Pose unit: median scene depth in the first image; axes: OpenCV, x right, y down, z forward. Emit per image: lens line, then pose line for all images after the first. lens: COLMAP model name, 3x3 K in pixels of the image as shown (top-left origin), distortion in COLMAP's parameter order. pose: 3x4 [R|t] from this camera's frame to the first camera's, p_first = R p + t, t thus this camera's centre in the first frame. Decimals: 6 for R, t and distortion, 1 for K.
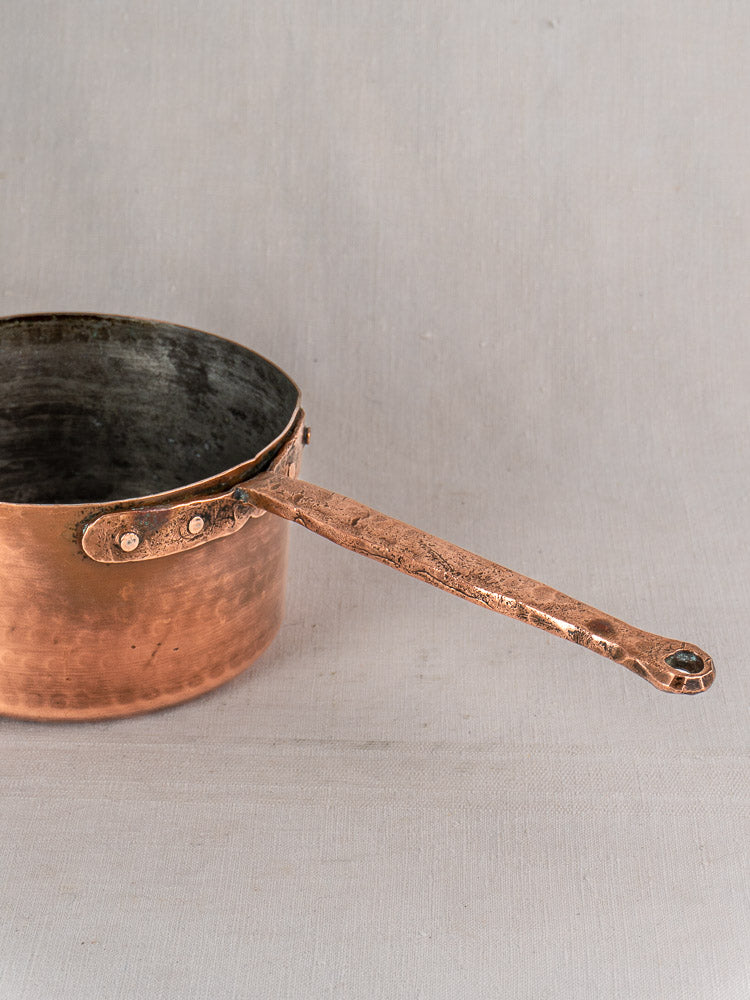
lens RADIAL K [[2490.0, 0, 375.0], [0, 2490.0, 500.0], [0, 0, 1]] dist [0.037570, 0.628672]
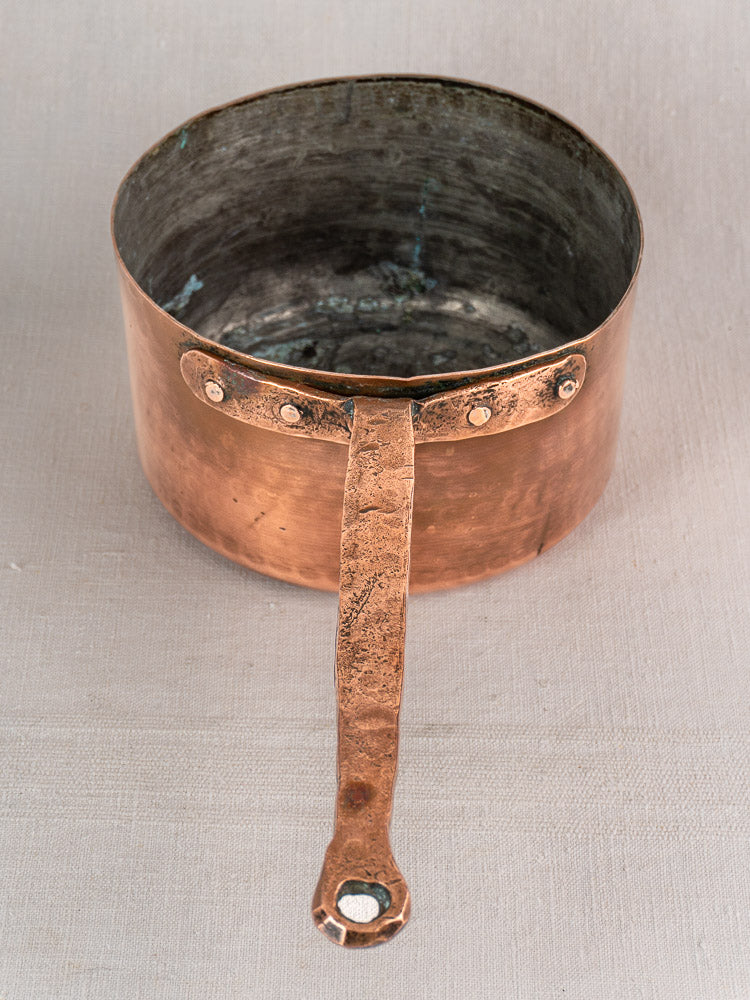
lens RADIAL K [[2490.0, 0, 375.0], [0, 2490.0, 500.0], [0, 0, 1]] dist [0.037570, 0.628672]
pose [[0.589889, 0.520365, -0.617455, 0.459598], [-0.368524, 0.853876, 0.367540, -0.273141], [0.718485, 0.010739, 0.695459, 0.425704]]
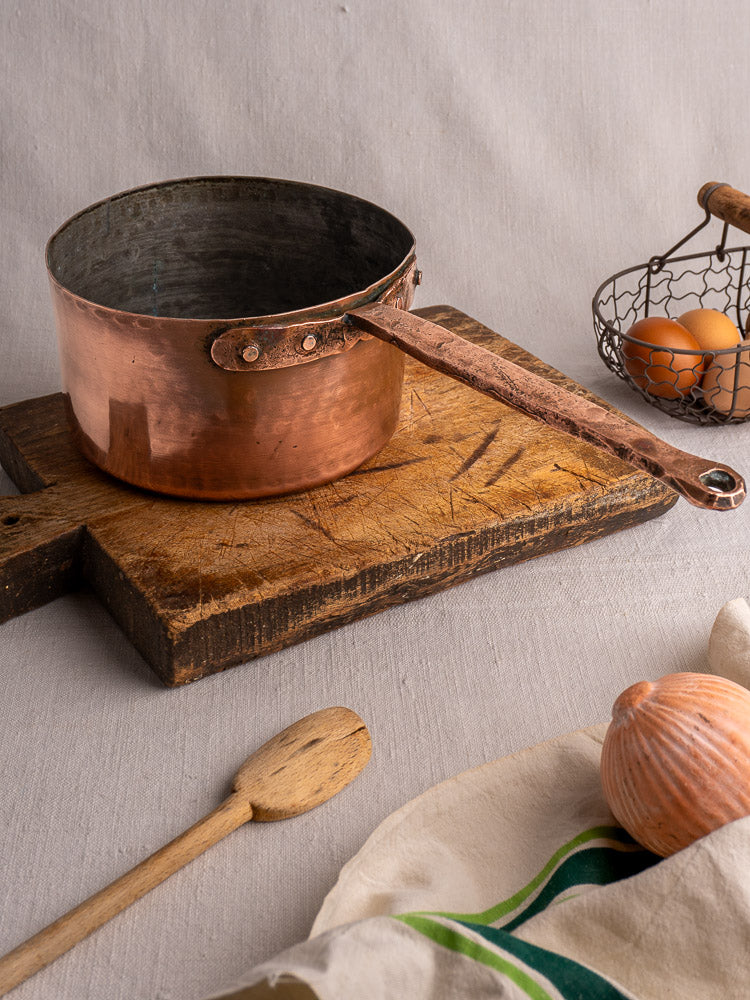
lens RADIAL K [[1446.3, 0, 377.6], [0, 1446.3, 464.2], [0, 0, 1]] dist [0.028238, 0.044014]
pose [[0.989951, 0.054793, -0.130363, 0.051672], [-0.046474, 0.996735, 0.066019, 0.019897], [0.133554, -0.059297, 0.989266, 0.308456]]
